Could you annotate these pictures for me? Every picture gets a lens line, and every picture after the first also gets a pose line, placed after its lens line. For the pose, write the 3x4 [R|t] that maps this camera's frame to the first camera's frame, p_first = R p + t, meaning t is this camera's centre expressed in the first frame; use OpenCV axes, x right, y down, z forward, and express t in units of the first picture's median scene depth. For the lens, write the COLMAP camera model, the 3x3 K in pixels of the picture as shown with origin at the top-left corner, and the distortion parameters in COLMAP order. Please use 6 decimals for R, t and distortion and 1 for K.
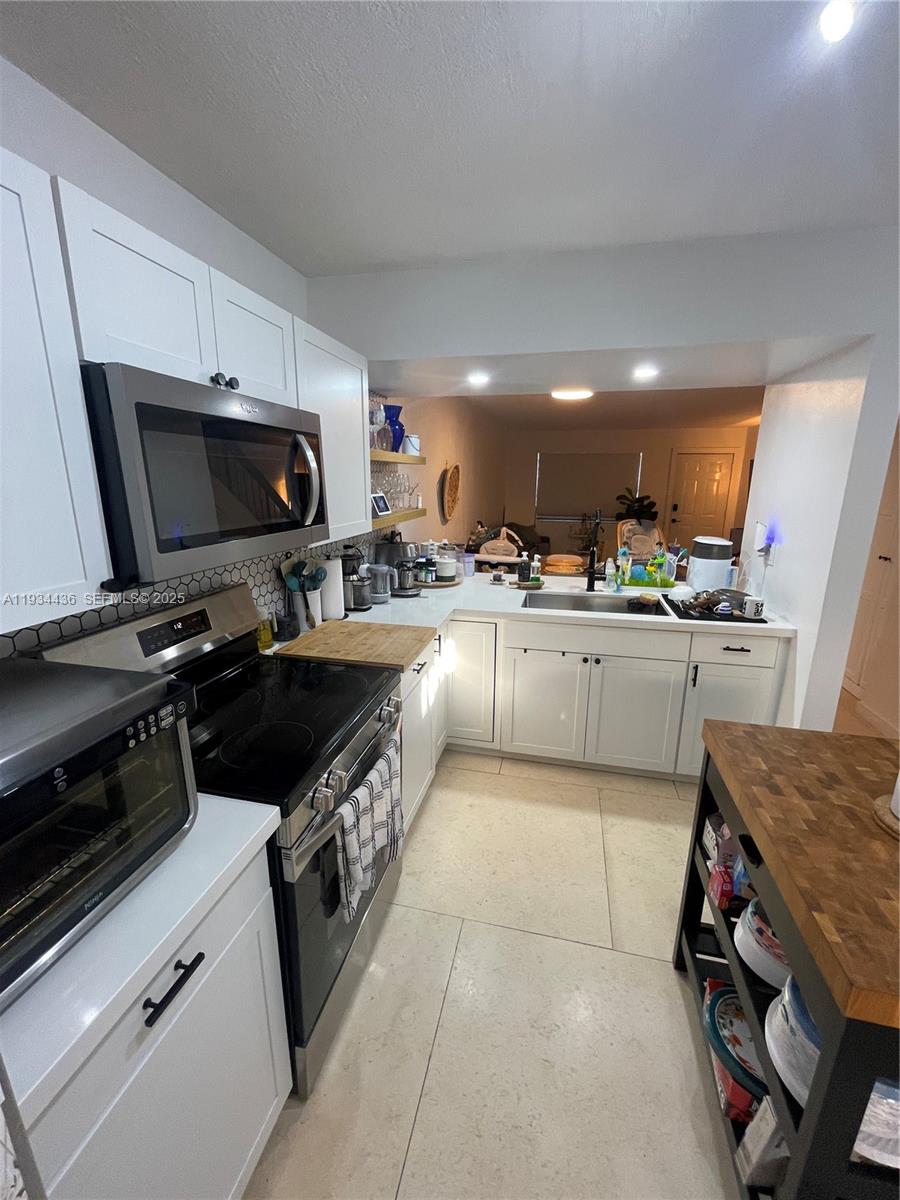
lens RADIAL K [[484.5, 0, 449.7], [0, 484.5, 601.2], [0, 0, 1]] dist [-0.004209, -0.000354]
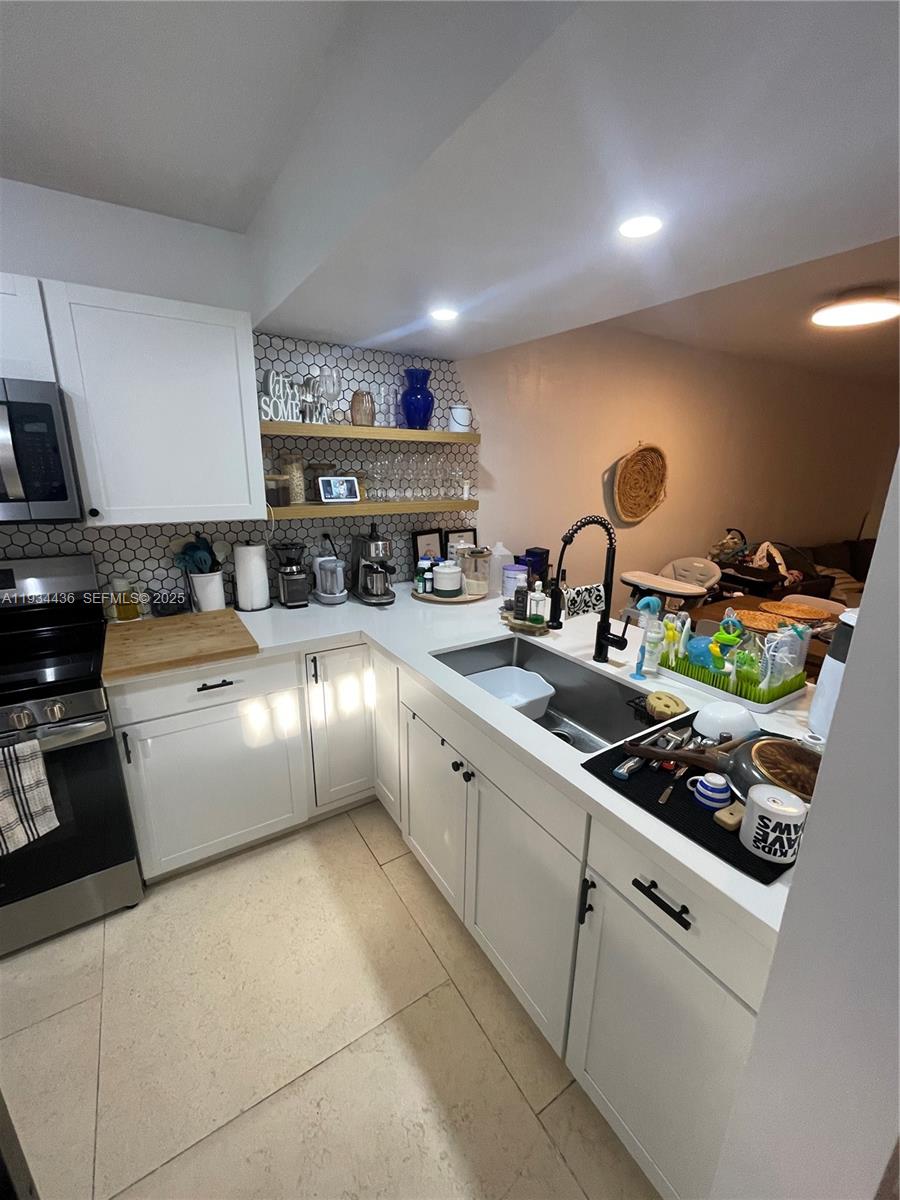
lens RADIAL K [[484.5, 0, 453.1], [0, 484.5, 599.6], [0, 0, 1]] dist [-0.004209, -0.000354]
pose [[0.724210, 0.195121, -0.661399, 0.723624], [-0.186293, 0.978829, 0.084782, -0.146765], [0.663939, 0.061814, 0.745227, 0.621028]]
